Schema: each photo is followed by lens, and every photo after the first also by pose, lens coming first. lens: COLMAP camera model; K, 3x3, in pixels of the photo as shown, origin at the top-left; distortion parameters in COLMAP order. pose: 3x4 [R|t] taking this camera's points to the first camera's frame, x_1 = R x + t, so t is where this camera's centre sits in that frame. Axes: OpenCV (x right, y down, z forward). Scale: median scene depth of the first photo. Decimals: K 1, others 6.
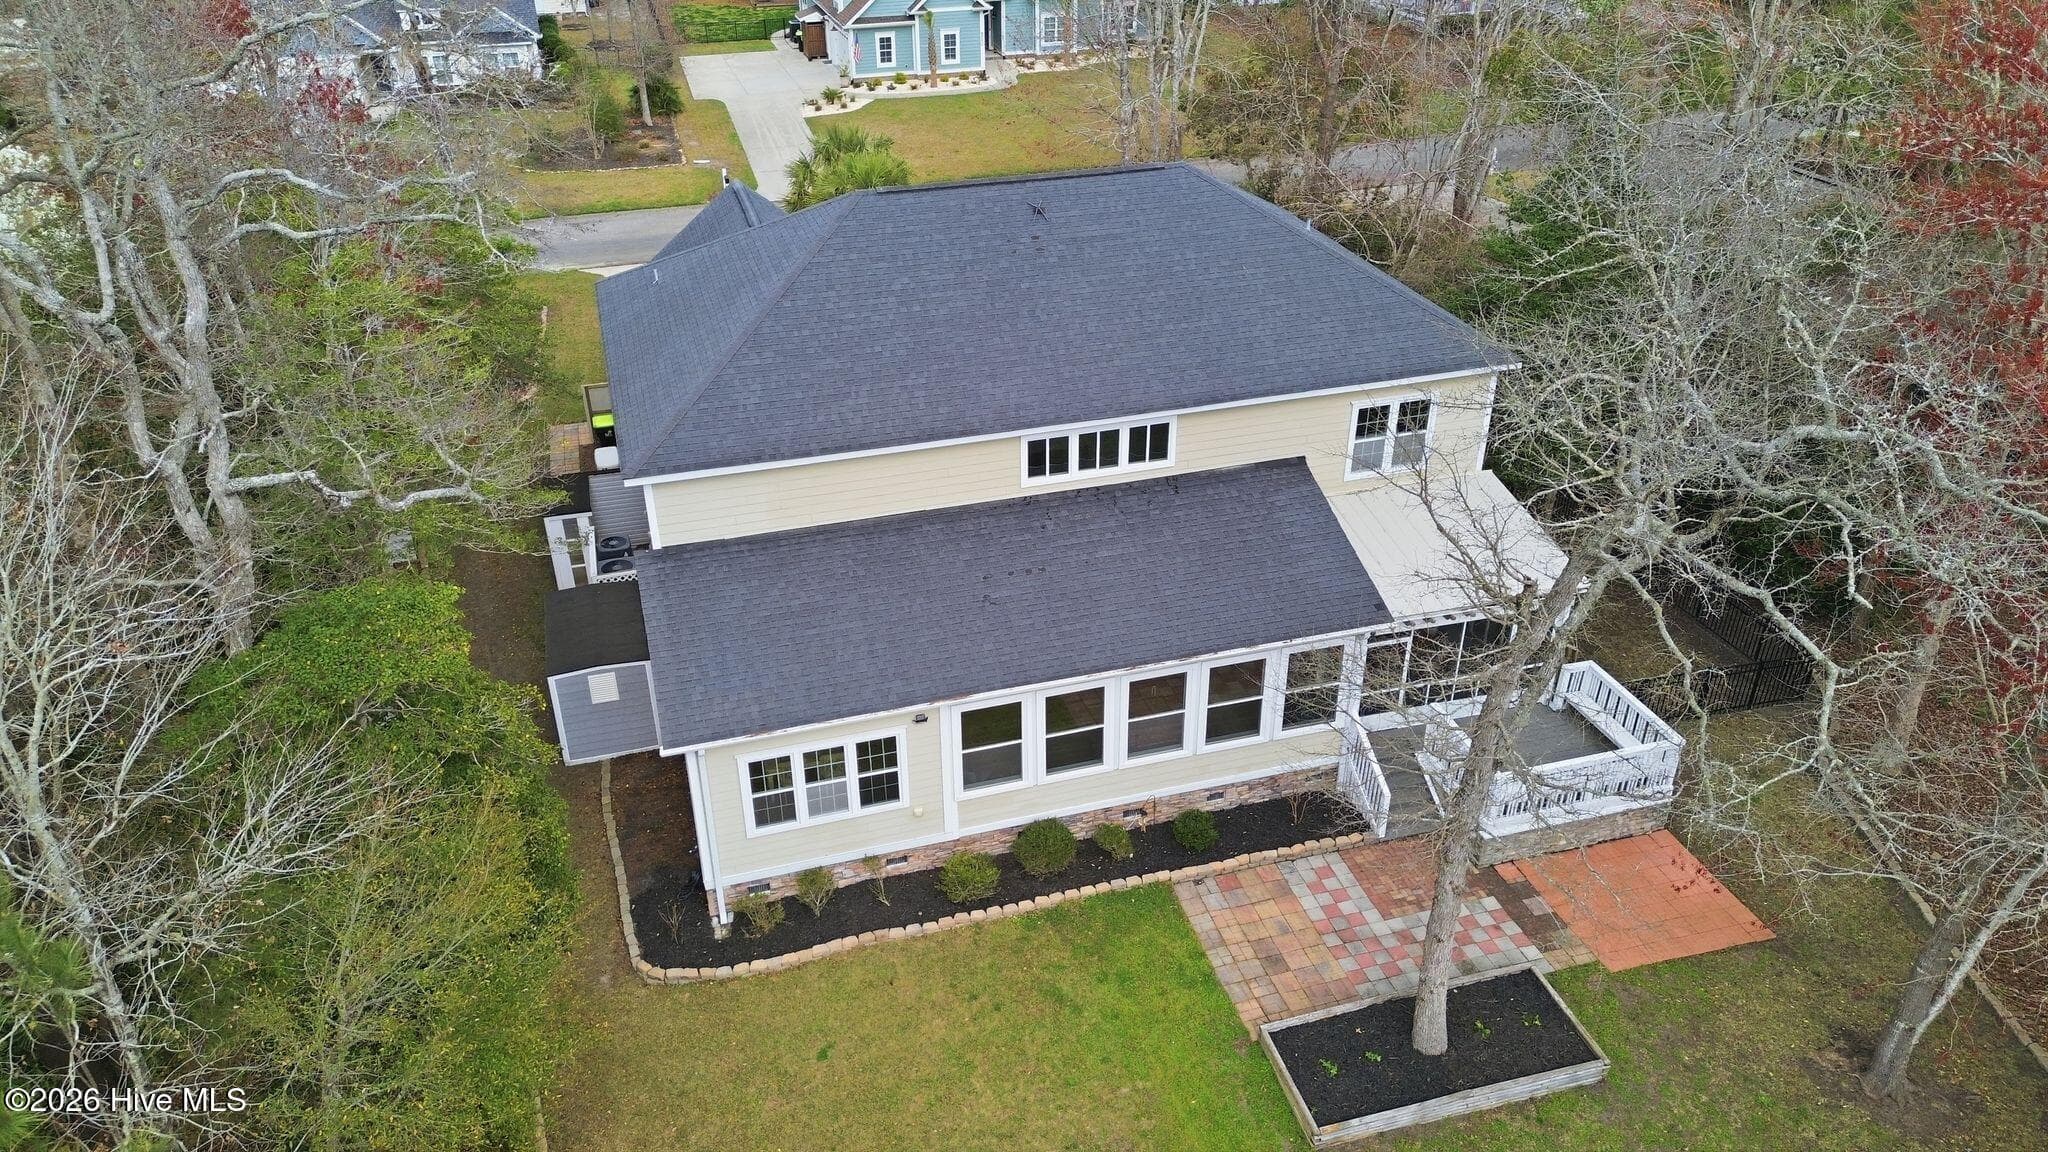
lens RADIAL K [[1455.0, 0, 1018.1], [0, 1455.0, 581.7], [0, 0, 1]] dist [0.066900, -0.030505]
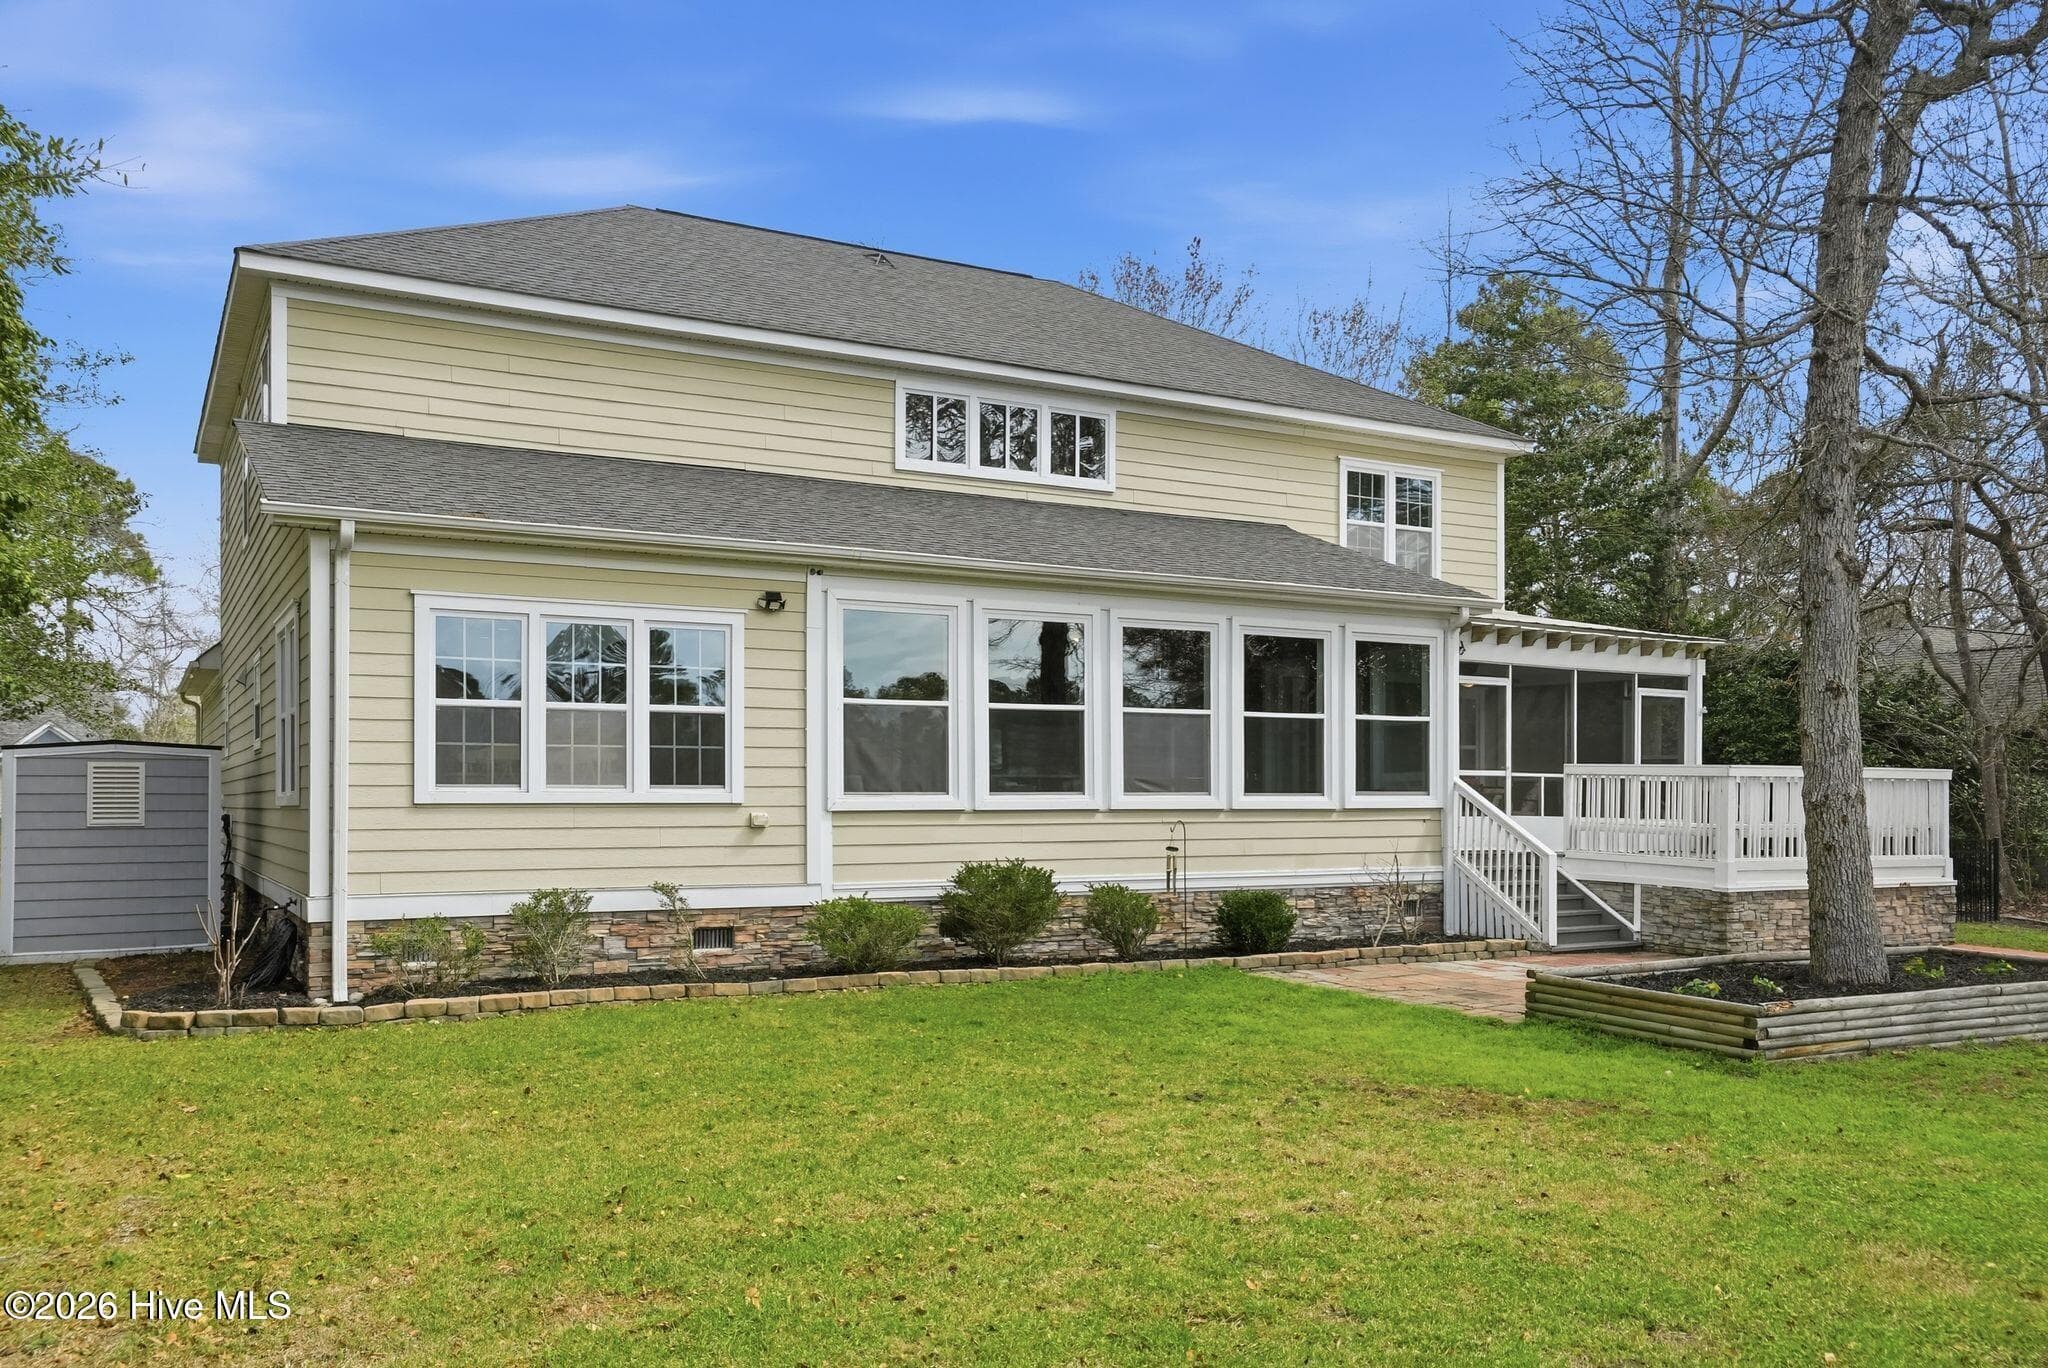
lens RADIAL K [[1662.1, 0, 1022.0], [0, 1662.1, 789.1], [0, 0, 1]] dist [0.022317, 0.024257]
pose [[0.976939, 0.011938, 0.213184, -0.102927], [0.098665, 0.860204, -0.500314, 0.450930], [-0.189355, 0.509810, 0.839189, 0.478228]]
